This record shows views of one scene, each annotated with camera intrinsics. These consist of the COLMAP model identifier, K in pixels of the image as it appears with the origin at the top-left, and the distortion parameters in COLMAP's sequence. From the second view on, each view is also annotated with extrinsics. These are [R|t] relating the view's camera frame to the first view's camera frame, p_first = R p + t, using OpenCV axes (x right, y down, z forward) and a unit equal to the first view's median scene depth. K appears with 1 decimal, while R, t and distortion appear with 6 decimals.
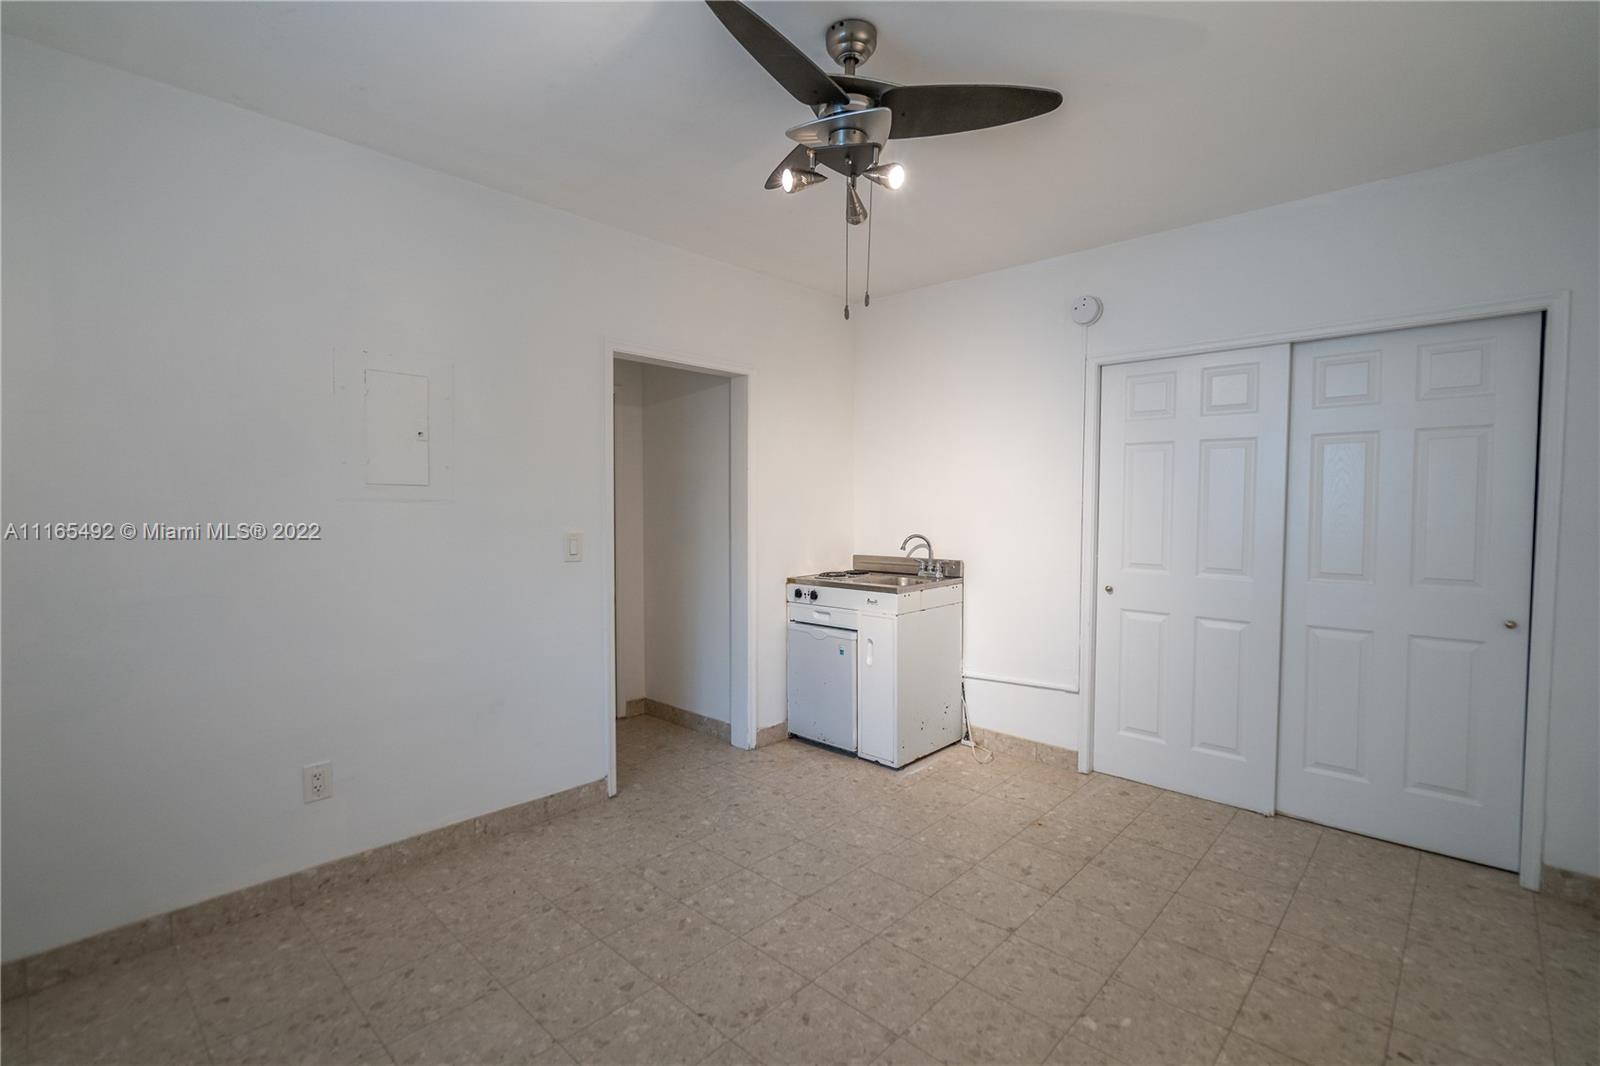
lens RADIAL K [[725.0, 0, 800.0], [0, 725.0, 533.0], [0, 0, 1]] dist [-0.004534, -0.000435]
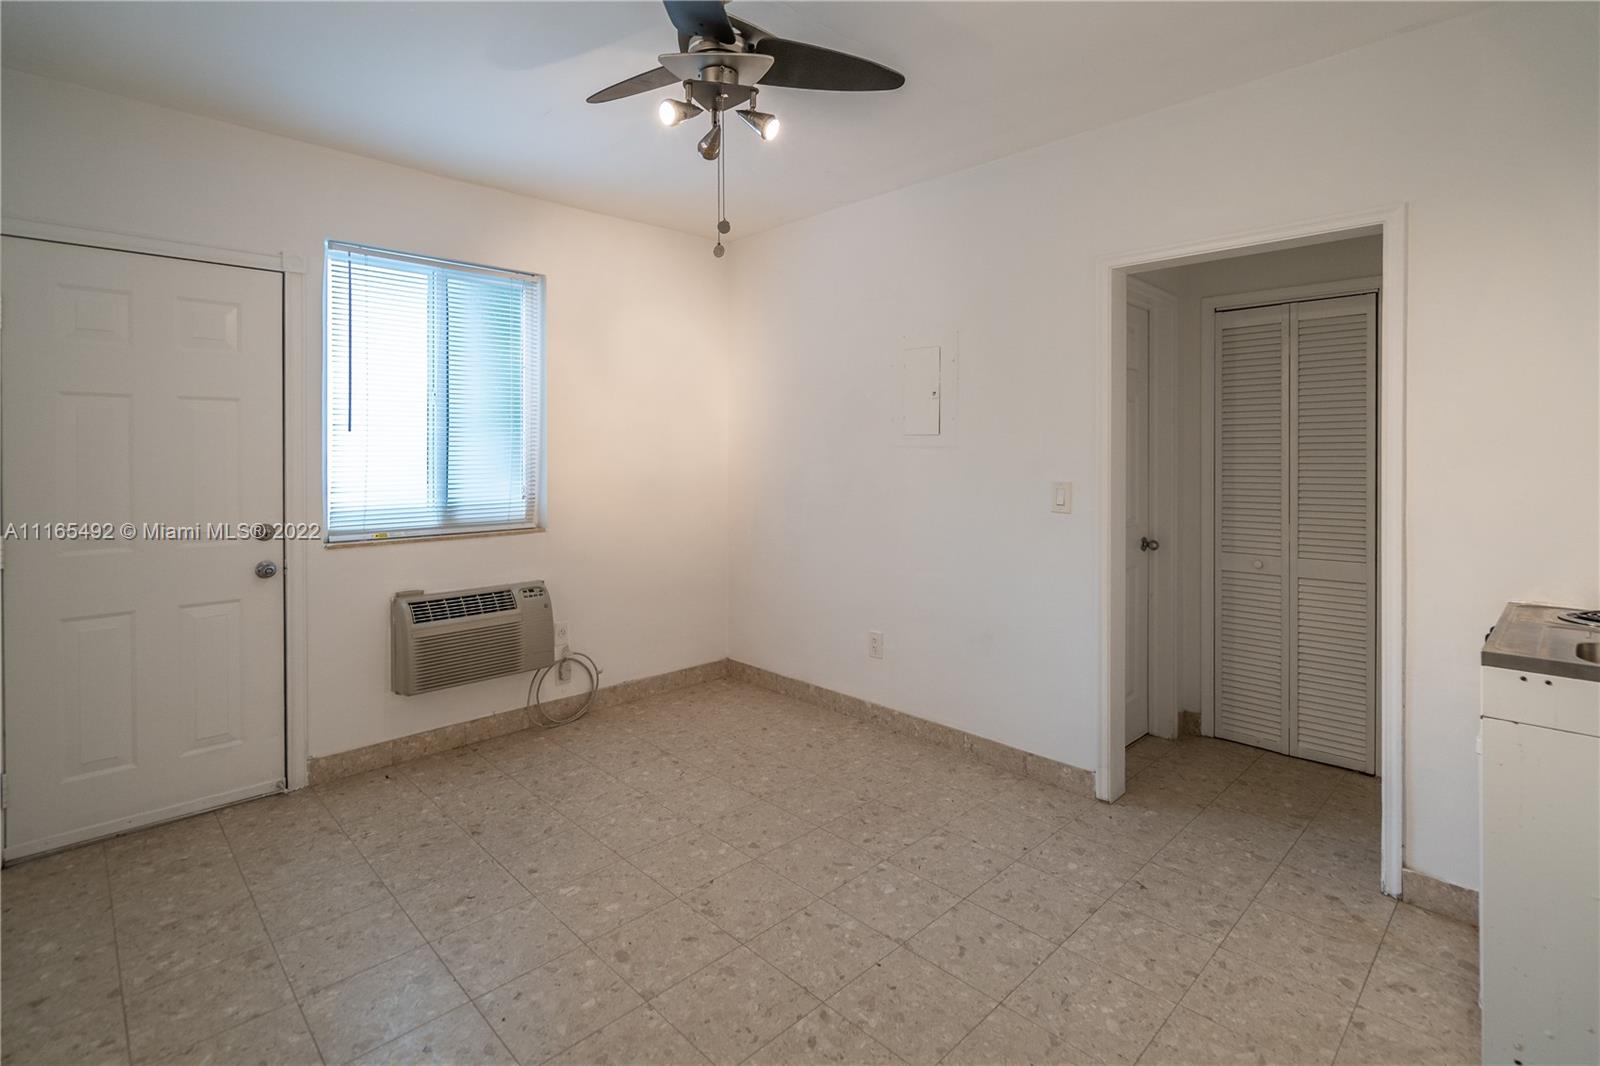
lens RADIAL K [[759.3, 0, 801.1], [0, 759.3, 464.3], [0, 0, 1]] dist [-0.001315, 0.000338]
pose [[-0.041306, 0.014641, -0.999039, 0.732455], [-0.043927, 0.998899, 0.016455, -0.025051], [0.998180, 0.044565, -0.040617, 0.792886]]
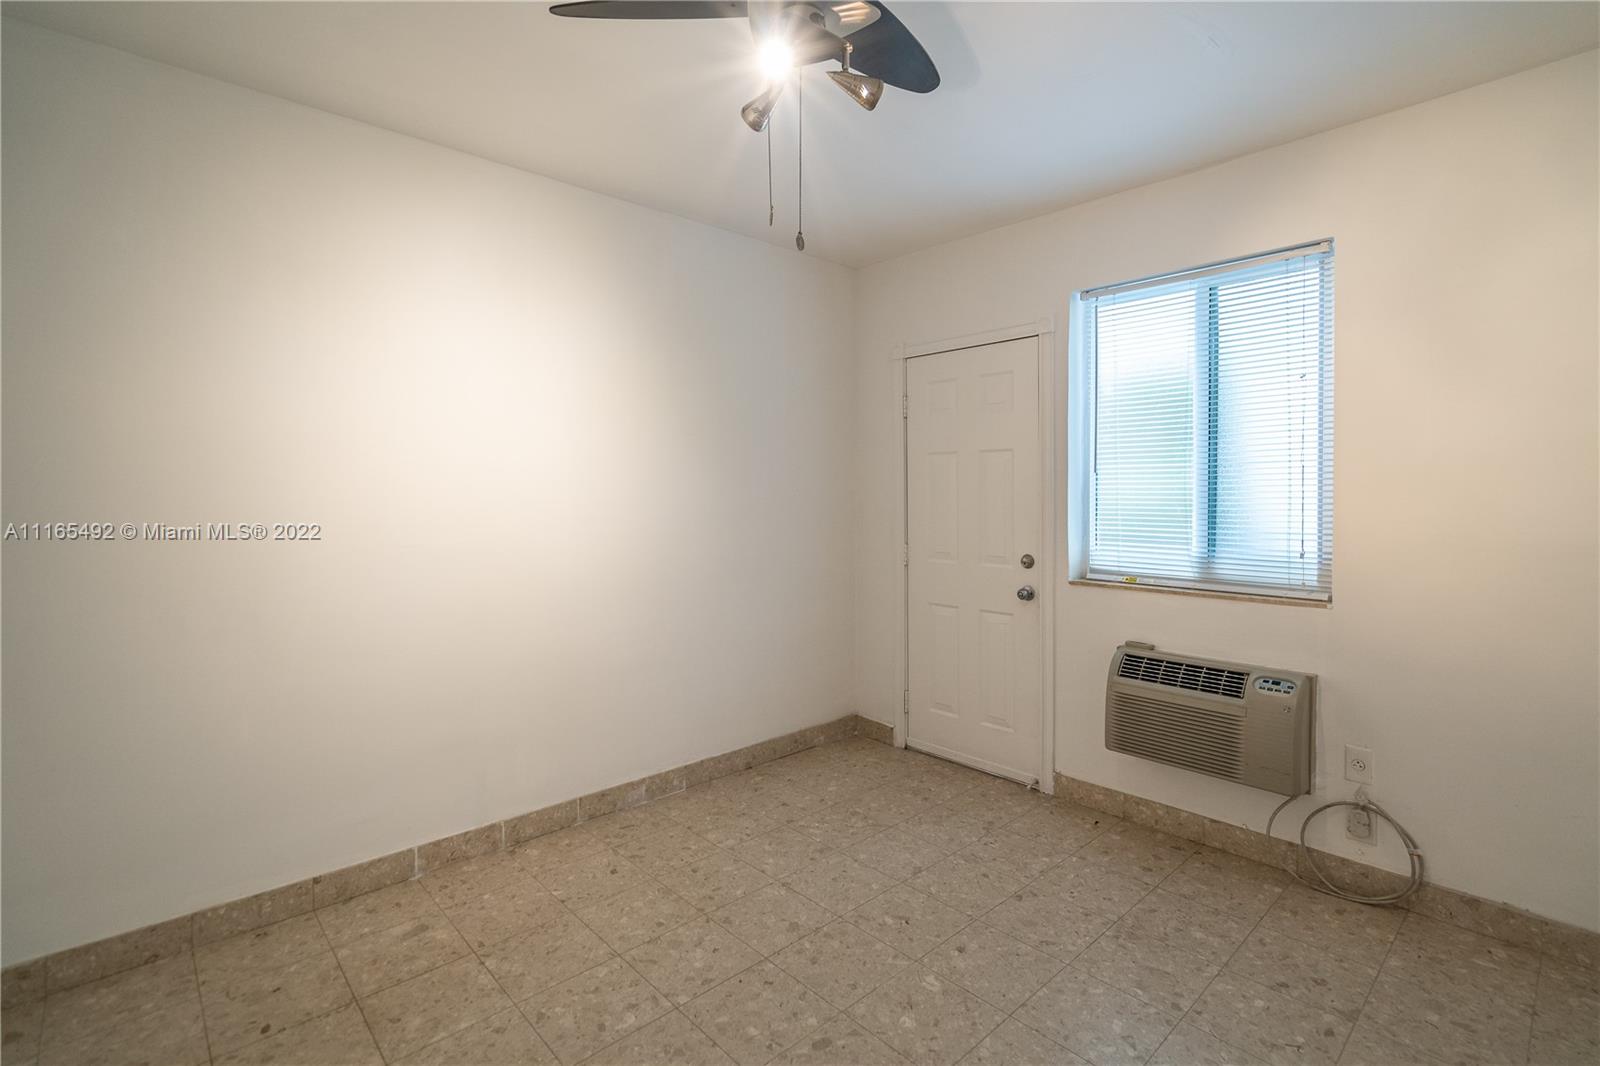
lens RADIAL K [[743.0, 0, 803.4], [0, 743.0, 506.1], [0, 0, 1]] dist [-0.000353, -0.000101]
pose [[-0.997652, -0.001267, 0.068474, 0.005244], [0.003202, 0.997872, 0.065128, -0.049699], [-0.068410, 0.065195, -0.995525, 1.227018]]
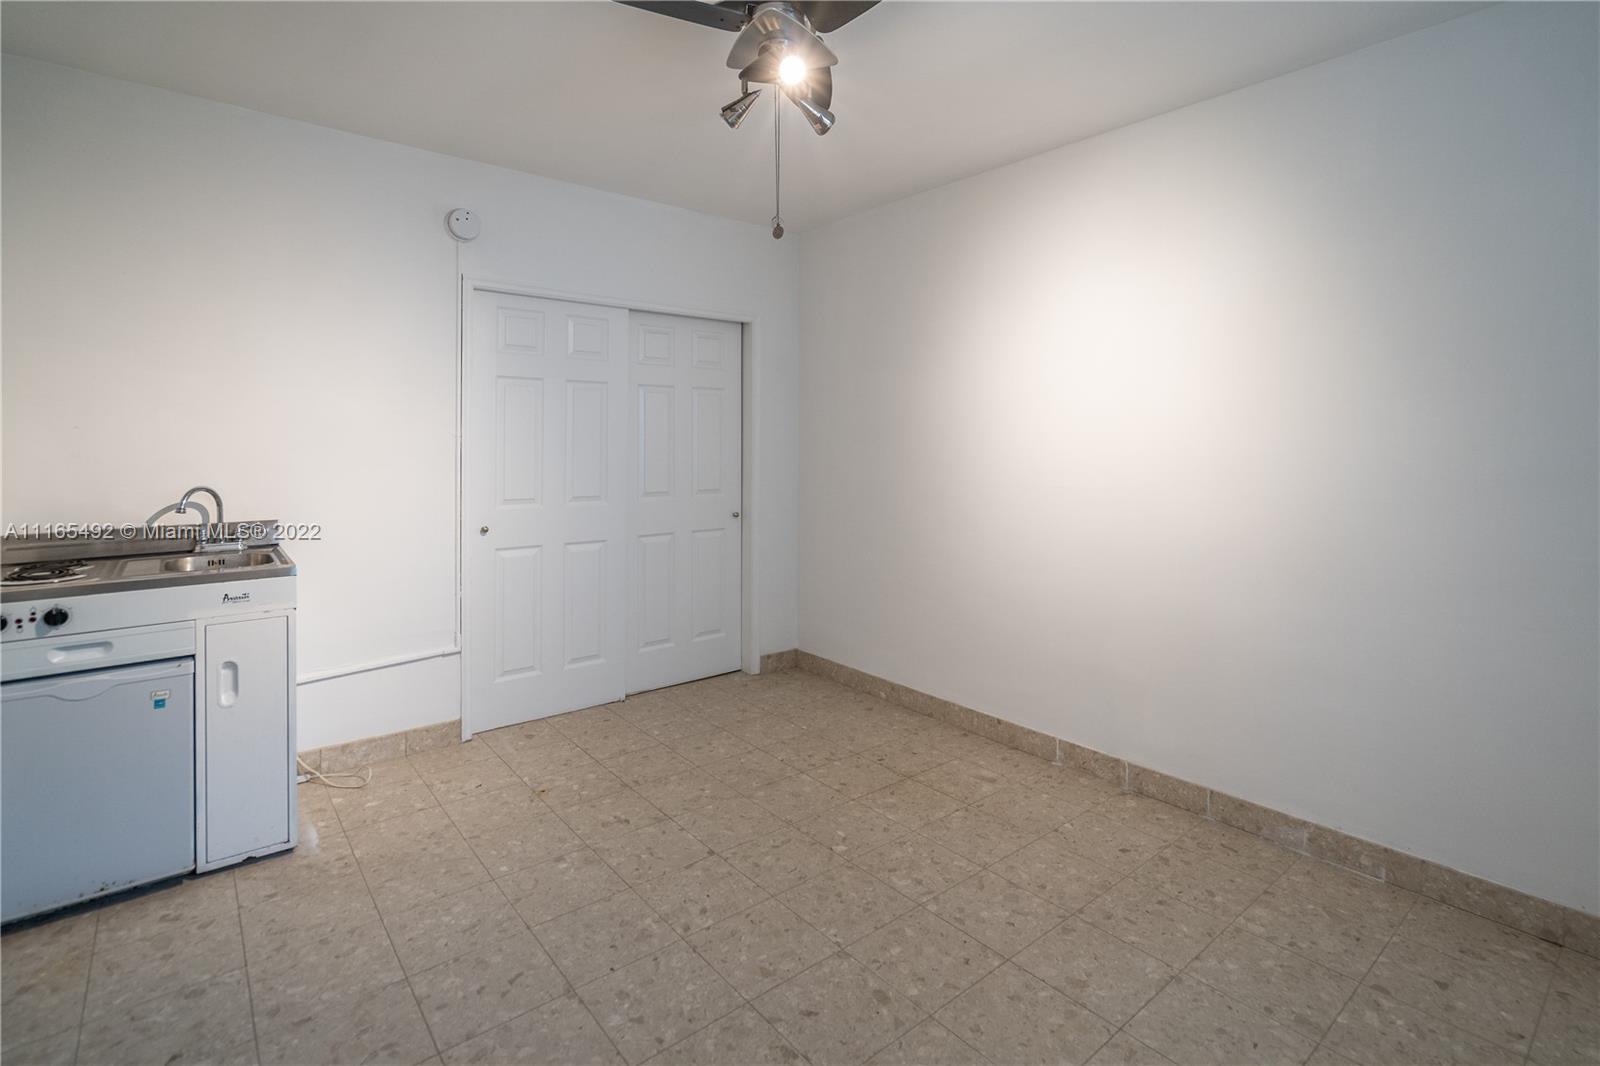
lens RADIAL K [[765.5, 0, 808.4], [0, 765.5, 450.0], [0, 0, 1]] dist [-0.001574, -0.000136]
pose [[0.120772, -0.009512, 0.992635, -0.619468], [0.039823, 0.999196, 0.004730, -0.016149], [-0.991881, 0.038959, 0.121053, 0.580962]]
